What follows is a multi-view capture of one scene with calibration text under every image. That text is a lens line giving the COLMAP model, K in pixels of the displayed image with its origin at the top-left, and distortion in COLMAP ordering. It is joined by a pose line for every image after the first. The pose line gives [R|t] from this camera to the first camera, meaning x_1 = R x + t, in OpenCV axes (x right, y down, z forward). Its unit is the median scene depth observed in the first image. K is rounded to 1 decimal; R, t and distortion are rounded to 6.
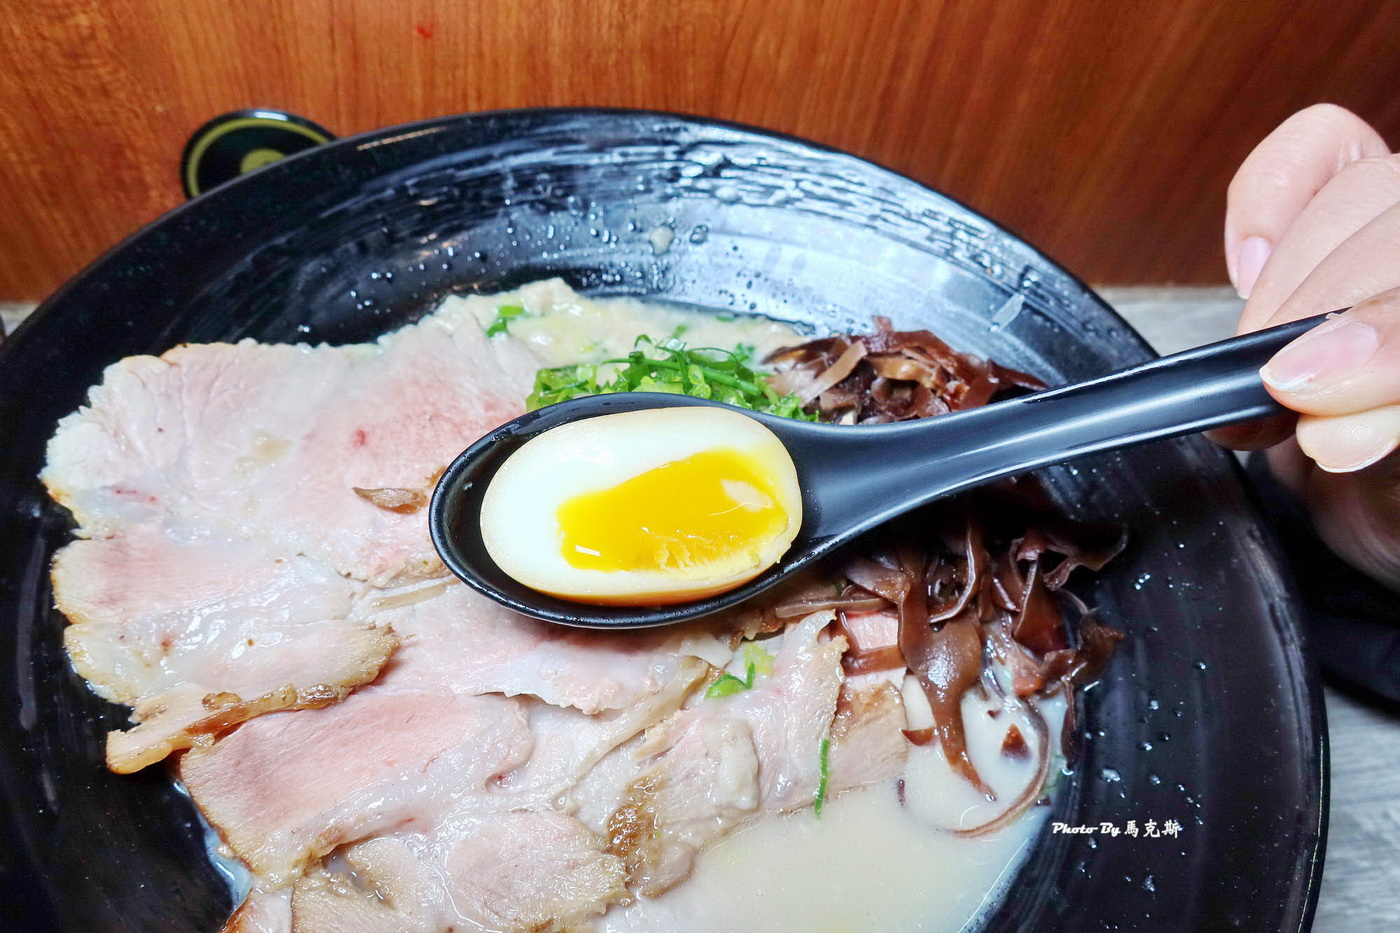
lens RADIAL K [[944.5, 0, 697.1], [0, 944.5, 466.1], [0, 0, 1]] dist [-0.021327, 0.004428]
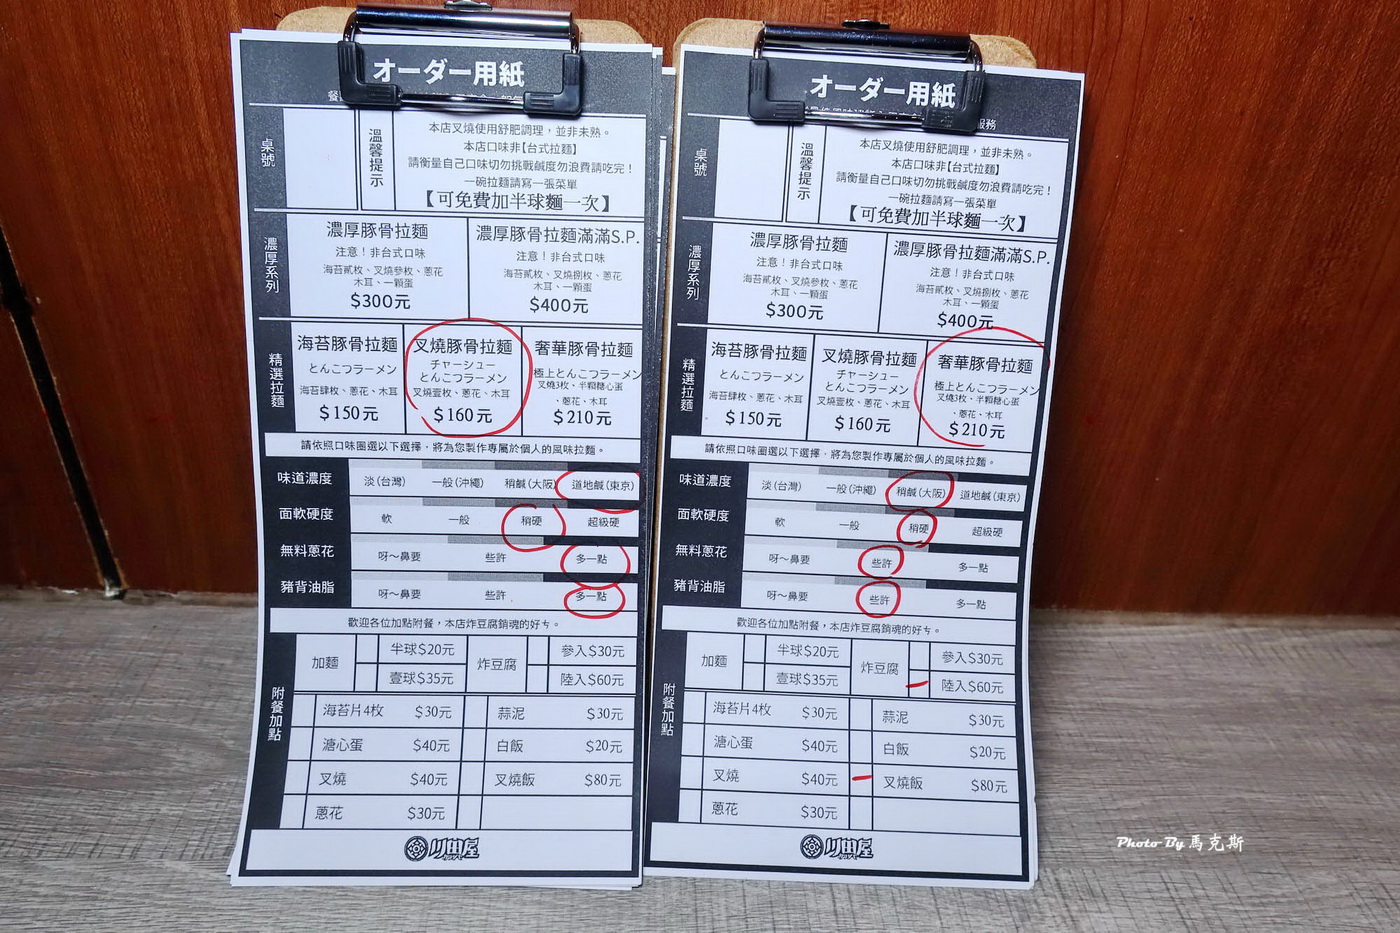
lens RADIAL K [[944.5, 0, 696.2], [0, 944.5, 464.5], [0, 0, 1]] dist [-0.021327, 0.004428]
pose [[0.987602, 0.011512, -0.156557, -0.647510], [-0.066165, 0.934918, -0.348640, 0.137036], [0.142355, 0.354677, 0.924089, -0.380136]]
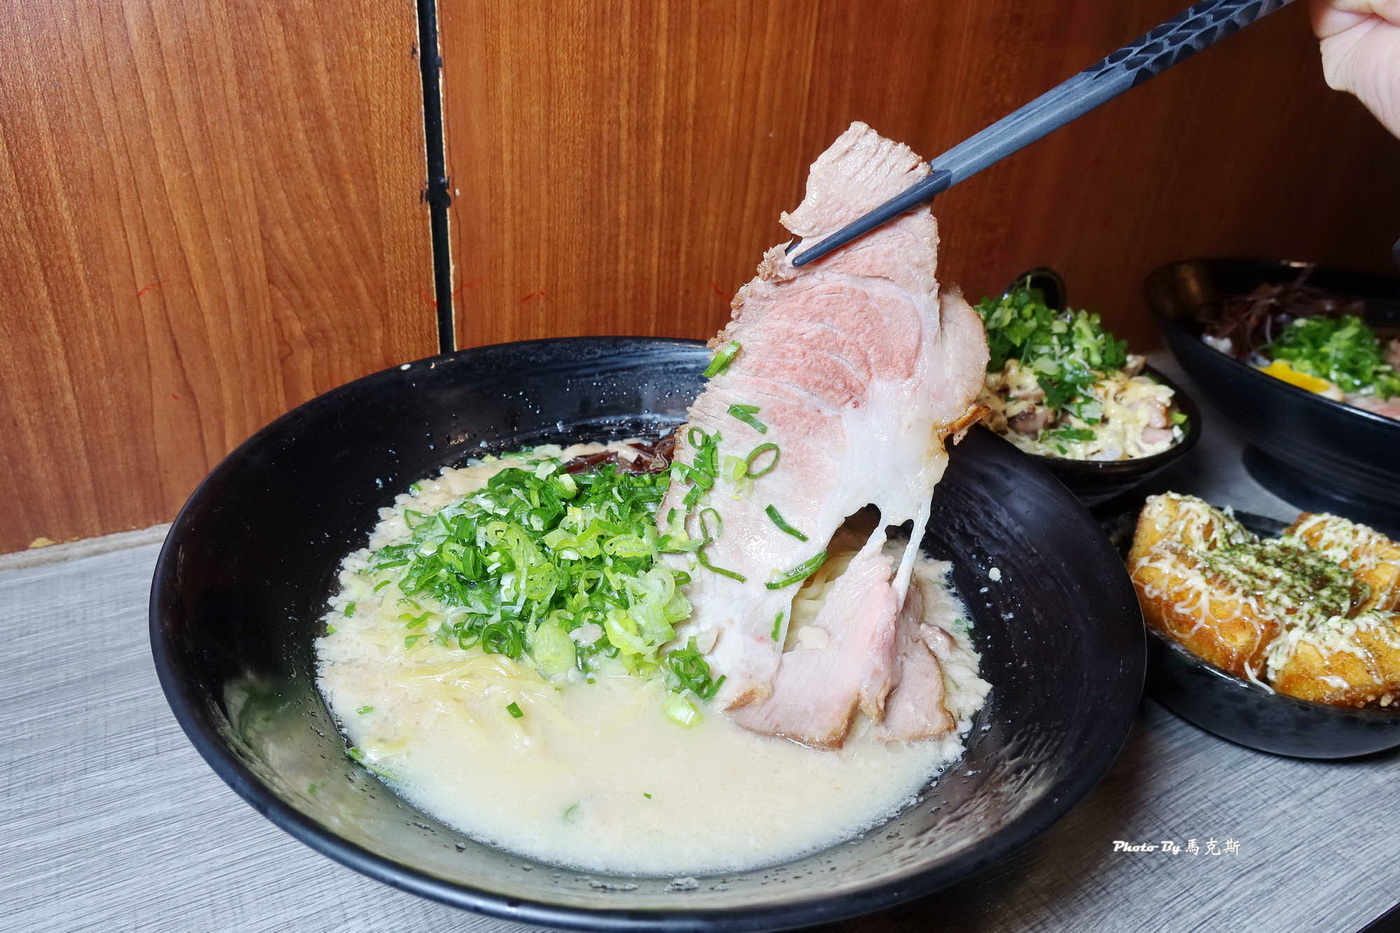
lens RADIAL K [[944.5, 0, 688.9], [0, 944.5, 467.8], [0, 0, 1]] dist [-0.021327, 0.004428]
pose [[0.951992, -0.192594, 0.237945, -1.826588], [0.262474, 0.913550, -0.310698, 0.480896], [-0.157536, 0.358237, 0.920244, -0.656422]]
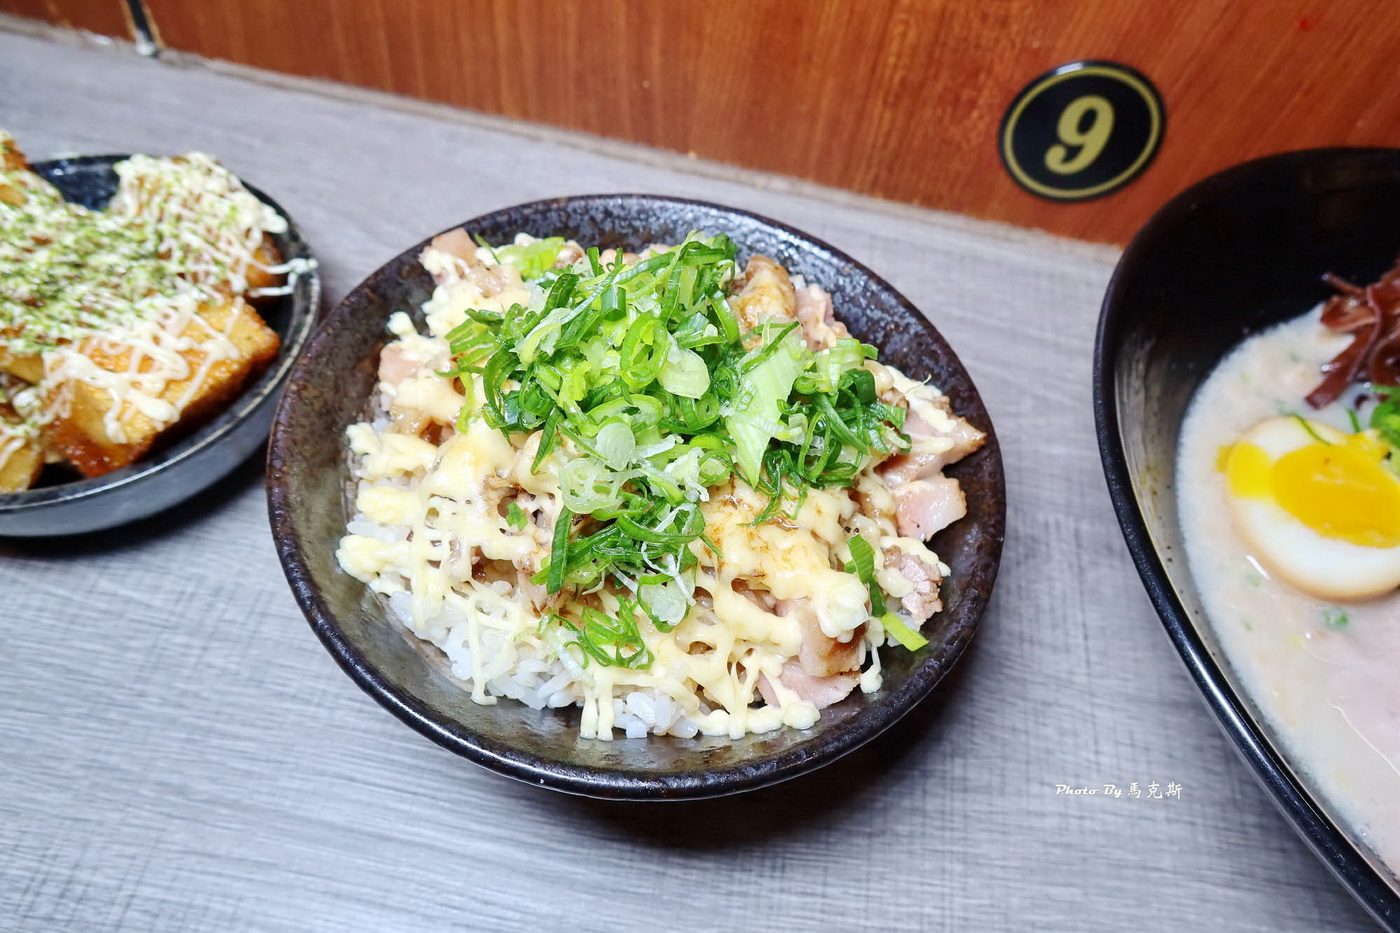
lens RADIAL K [[944.5, 0, 699.8], [0, 944.5, 459.2], [0, 0, 1]] dist [-0.021327, 0.004428]
pose [[0.941690, 0.270346, -0.200332, -0.595345], [-0.268936, 0.962531, 0.034754, 0.184373], [0.202221, 0.021149, 0.979111, -0.212951]]
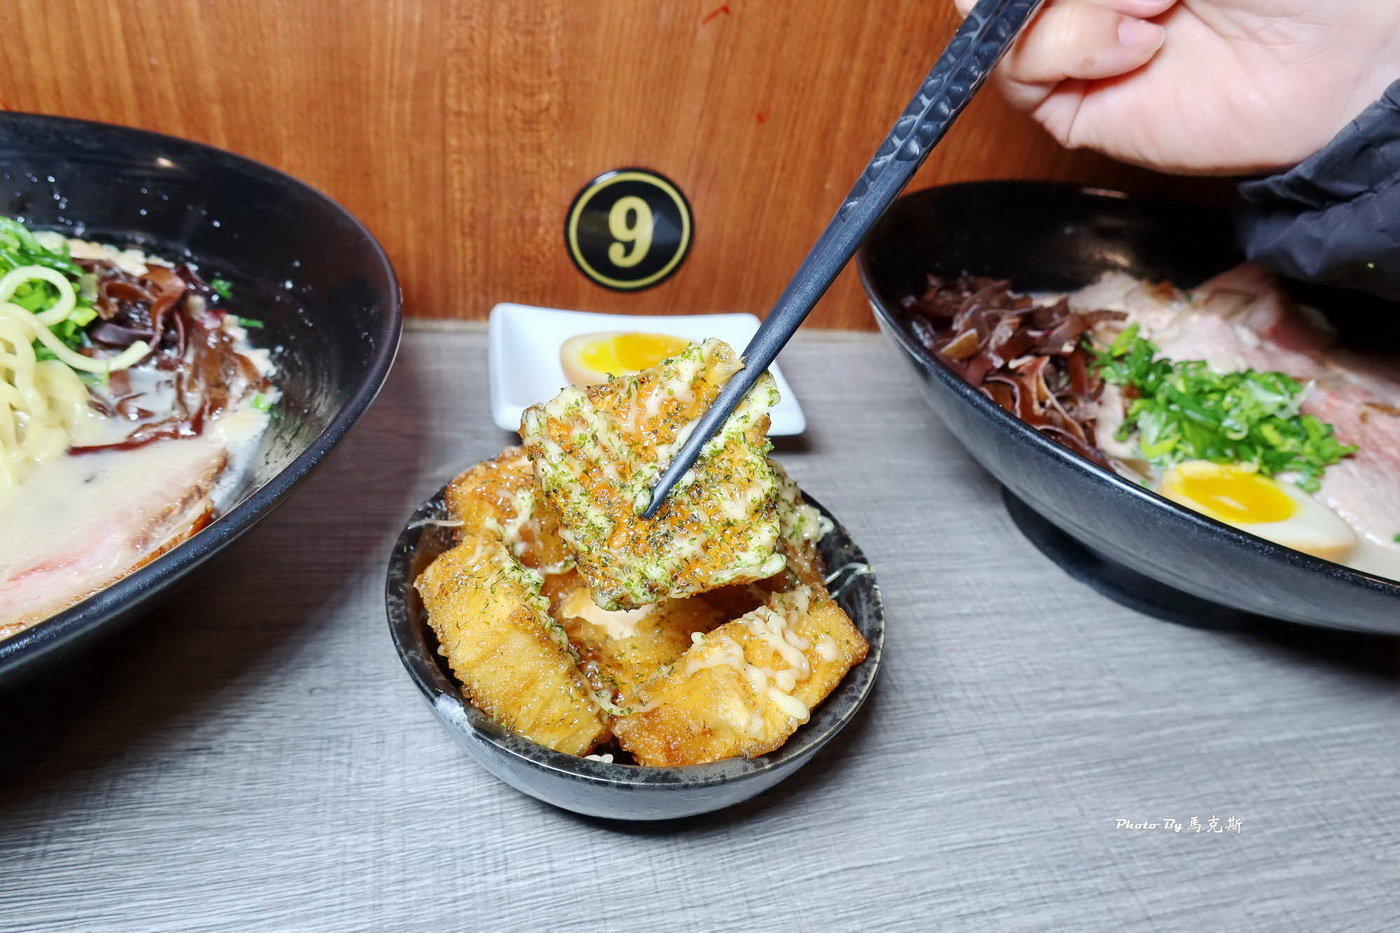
lens RADIAL K [[944.5, 0, 697.8], [0, 944.5, 460.7], [0, 0, 1]] dist [-0.021327, 0.004428]
pose [[0.998129, -0.009064, 0.060474, -0.473497], [0.024509, 0.965342, -0.259834, 0.424040], [-0.056023, 0.260830, 0.963758, -0.263079]]
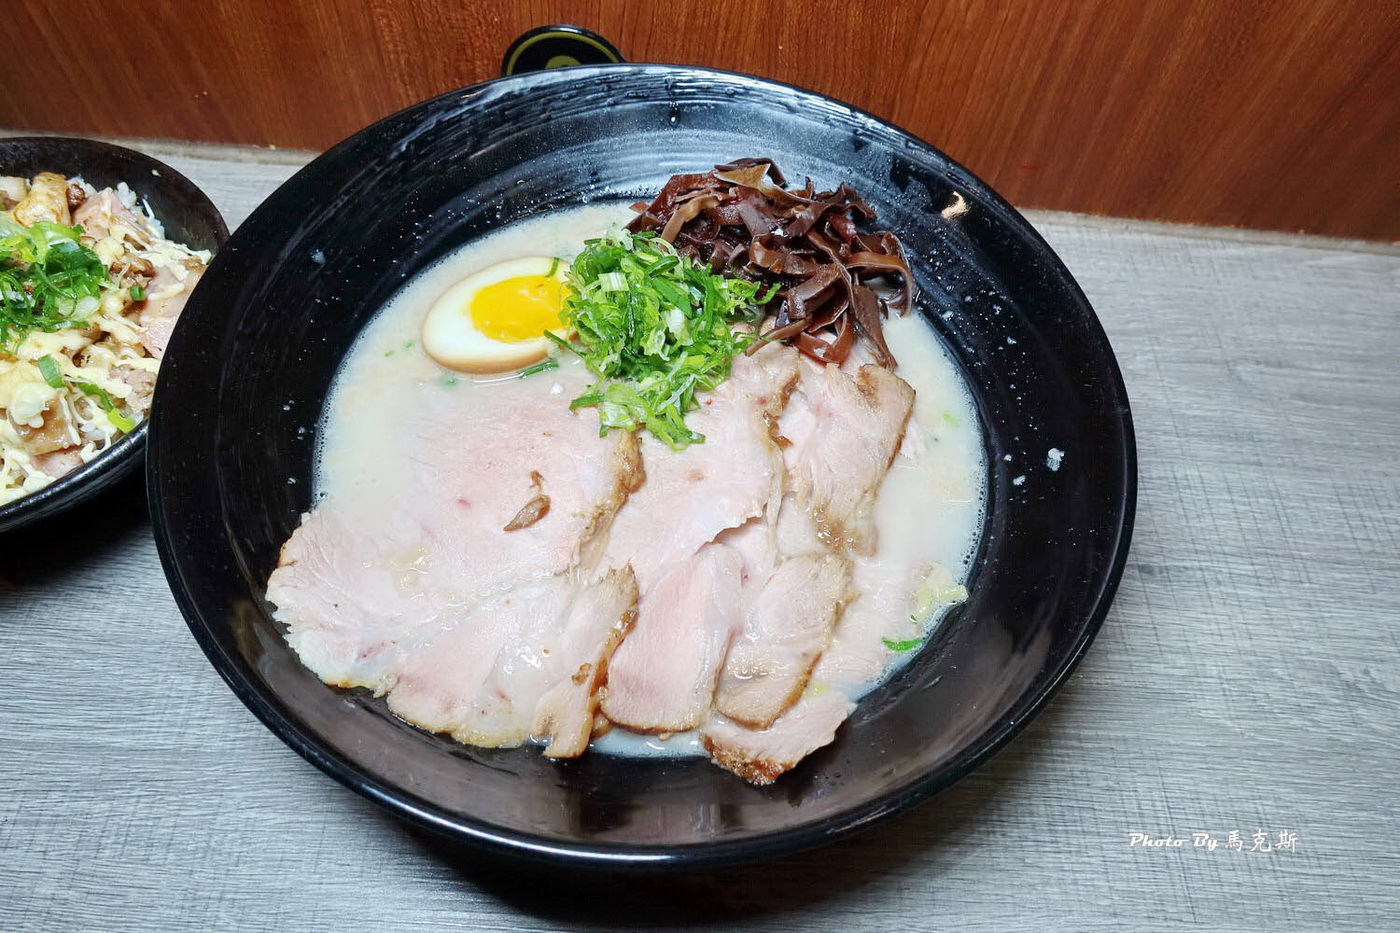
lens RADIAL K [[944.5, 0, 699.7], [0, 944.5, 459.2], [0, 0, 1]] dist [-0.021327, 0.004428]
pose [[0.978746, 0.139497, -0.150322, 0.009839], [-0.125170, 0.986988, 0.100929, 0.074707], [0.162445, -0.079969, 0.983472, -0.347923]]
